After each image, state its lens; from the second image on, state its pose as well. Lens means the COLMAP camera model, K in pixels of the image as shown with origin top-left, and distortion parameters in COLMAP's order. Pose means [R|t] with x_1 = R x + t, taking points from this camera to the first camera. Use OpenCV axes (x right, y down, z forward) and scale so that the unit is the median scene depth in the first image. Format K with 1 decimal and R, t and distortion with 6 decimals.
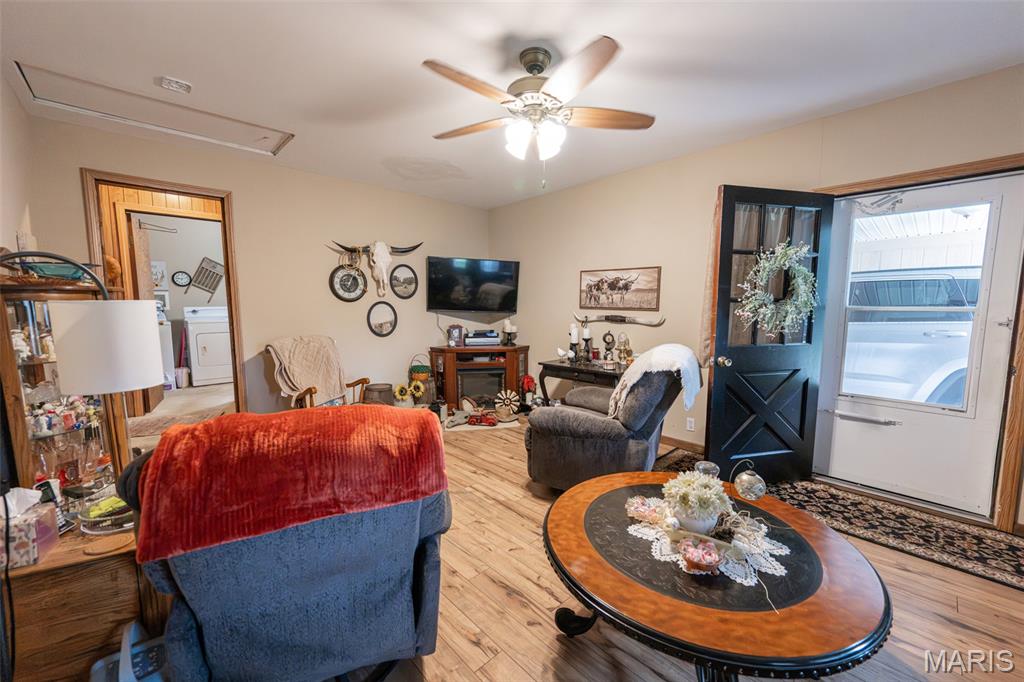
lens RADIAL K [[400.1, 0, 516.8], [0, 400.1, 347.7], [0, 0, 1]] dist [0.003450, -0.000391]
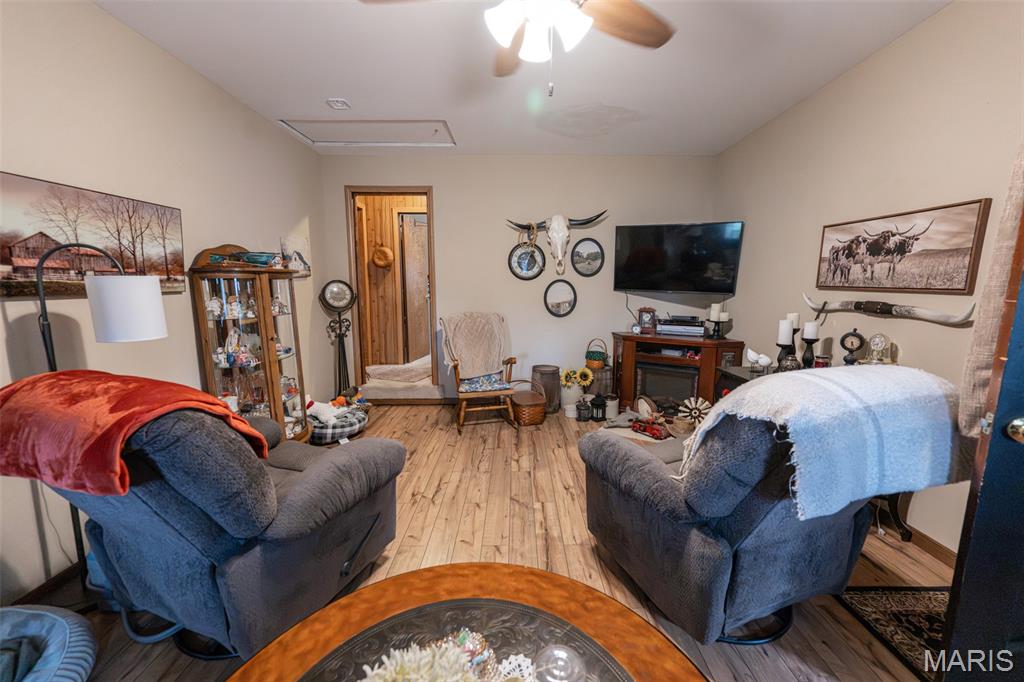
lens RADIAL K [[400.1, 0, 512.2], [0, 400.1, 347.6], [0, 0, 1]] dist [0.003450, -0.000391]
pose [[0.729830, 0.108054, -0.675035, 0.245295], [-0.074826, 0.994123, 0.078230, -0.022184], [0.679521, -0.006584, 0.733626, 0.239071]]
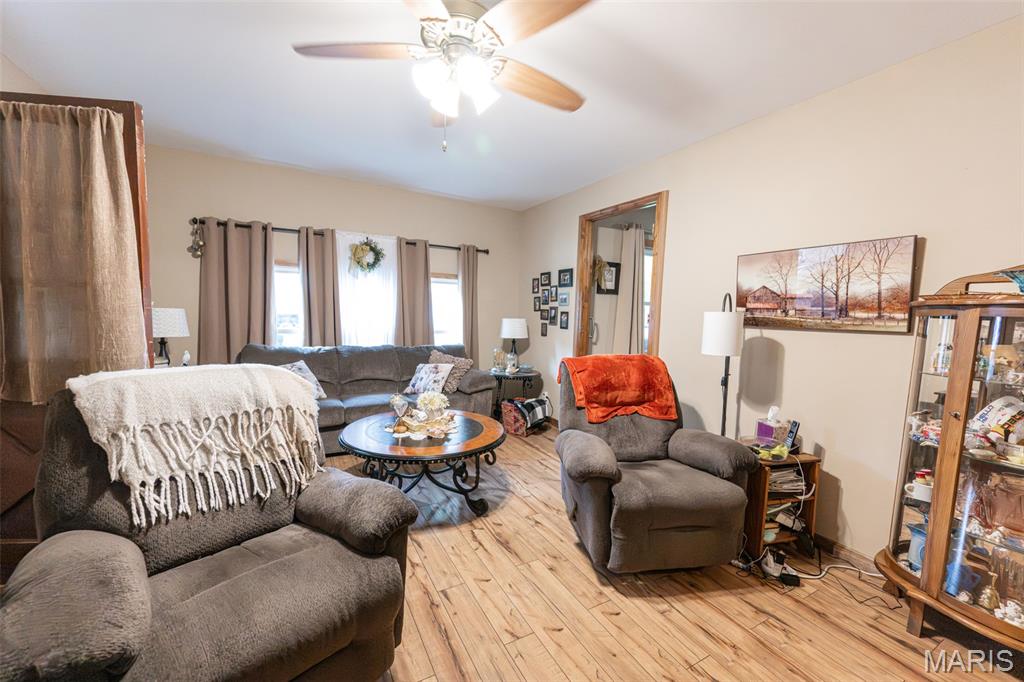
lens RADIAL K [[400.1, 0, 516.3], [0, 400.1, 347.2], [0, 0, 1]] dist [0.003450, -0.000391]
pose [[-0.969670, -0.053859, 0.238411, -0.130436], [-0.006695, 0.980906, 0.194365, -0.089766], [-0.244327, 0.186874, -0.951516, 0.869623]]
